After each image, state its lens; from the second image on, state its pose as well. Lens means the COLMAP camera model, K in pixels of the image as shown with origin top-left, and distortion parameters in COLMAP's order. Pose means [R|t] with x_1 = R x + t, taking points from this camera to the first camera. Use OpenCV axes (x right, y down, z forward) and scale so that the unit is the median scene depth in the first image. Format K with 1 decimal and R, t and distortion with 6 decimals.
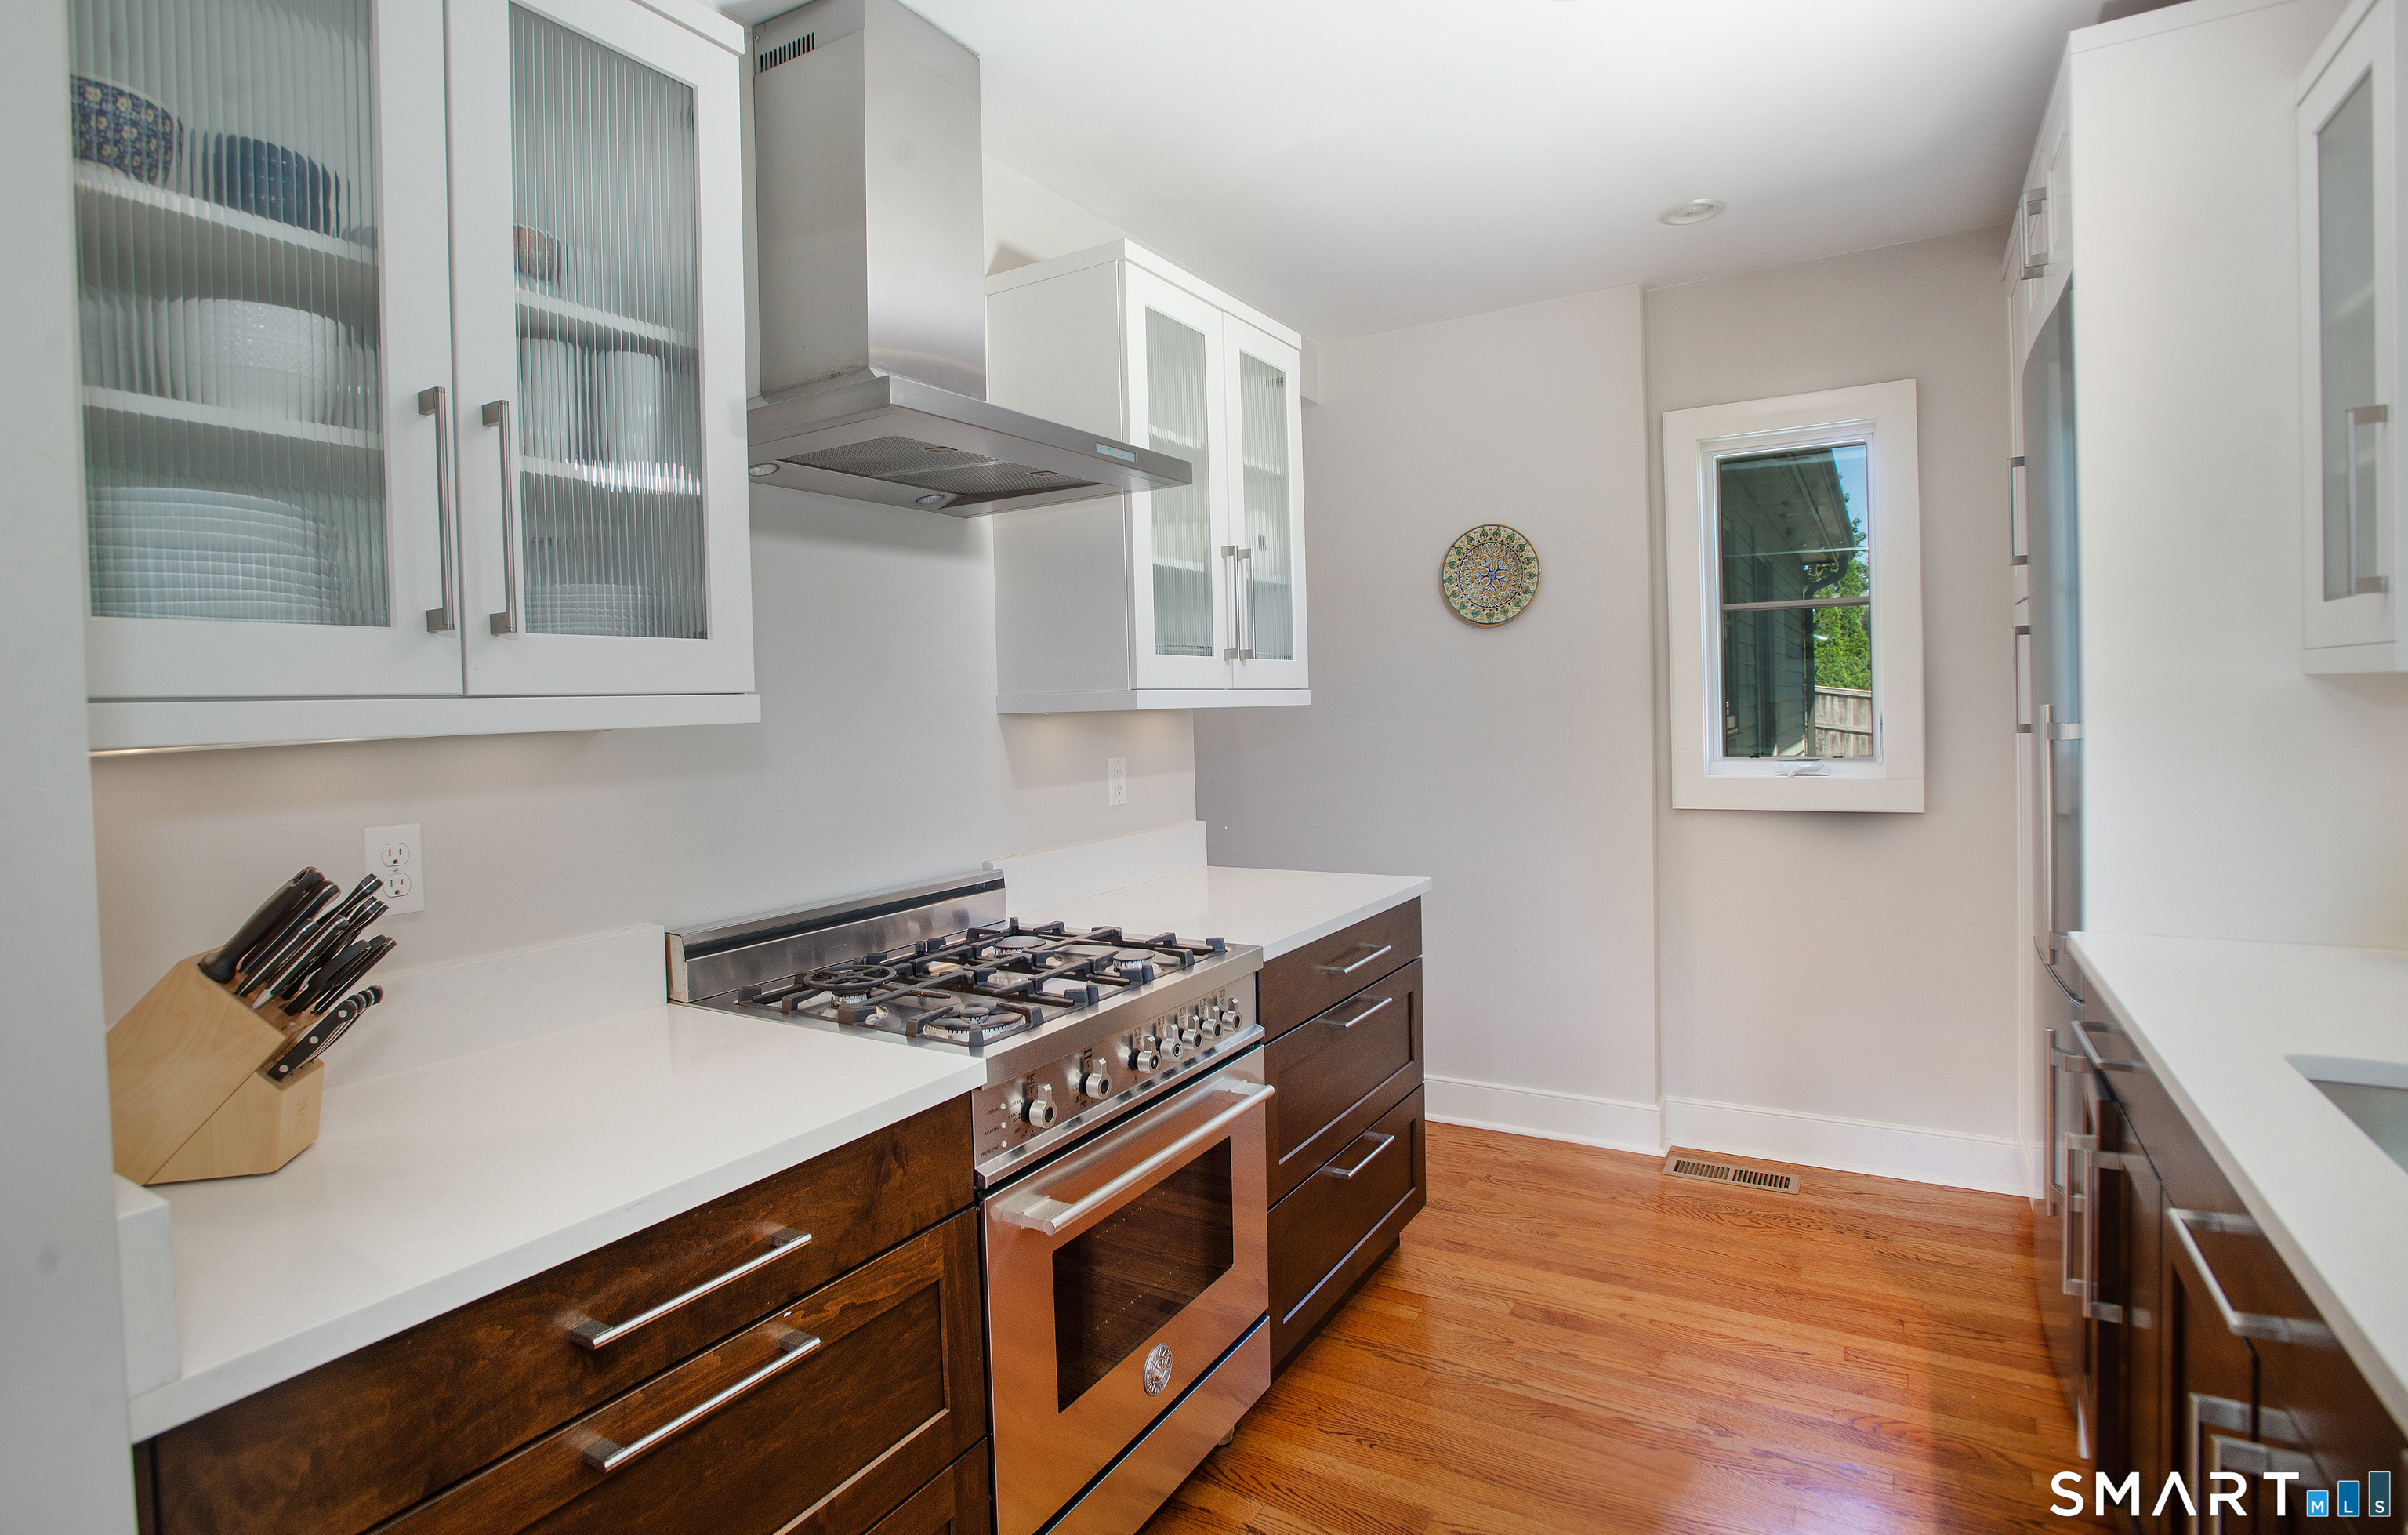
lens RADIAL K [[1268.6, 0, 1203.2], [0, 1268.6, 726.7], [0, 0, 1]] dist [-0.003288, 0.033747]
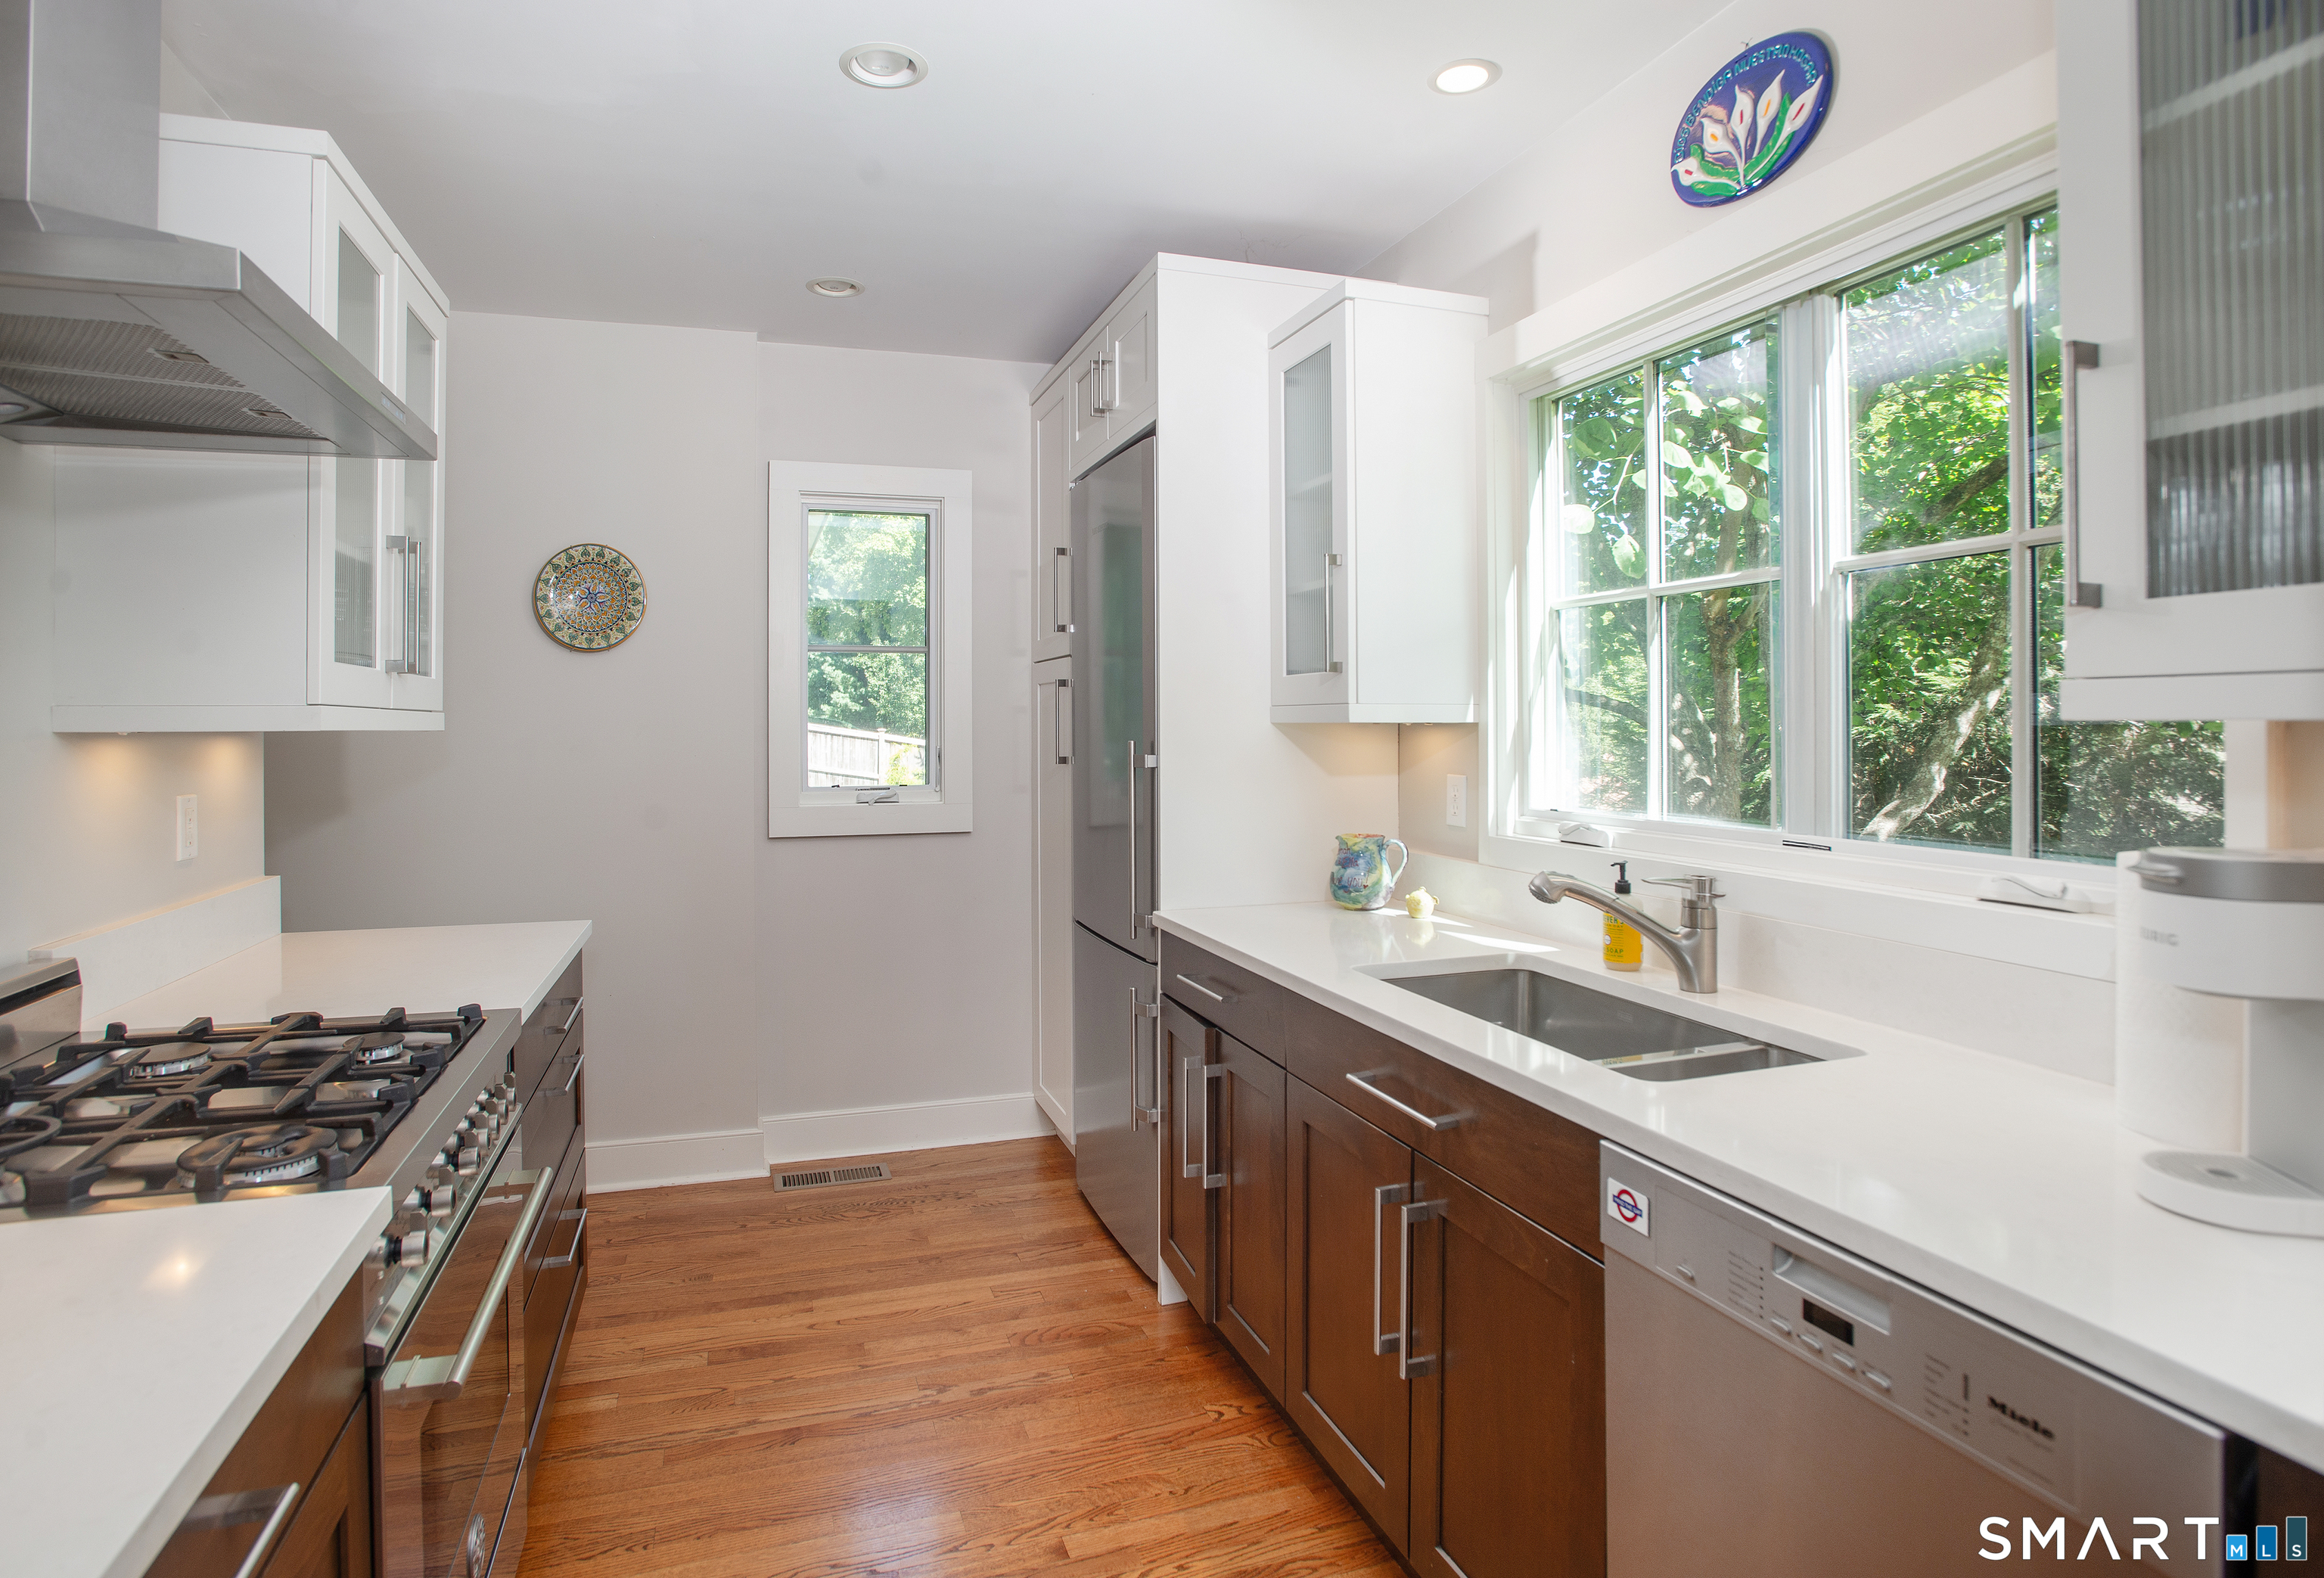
lens RADIAL K [[1265.8, 0, 1158.6], [0, 1265.8, 704.3], [0, 0, 1]] dist [0.001267, 0.000946]
pose [[0.674366, 0.036390, 0.737500, -0.220762], [-0.001198, 0.998838, -0.048189, 0.005767], [-0.738396, 0.031614, 0.673626, 0.070215]]
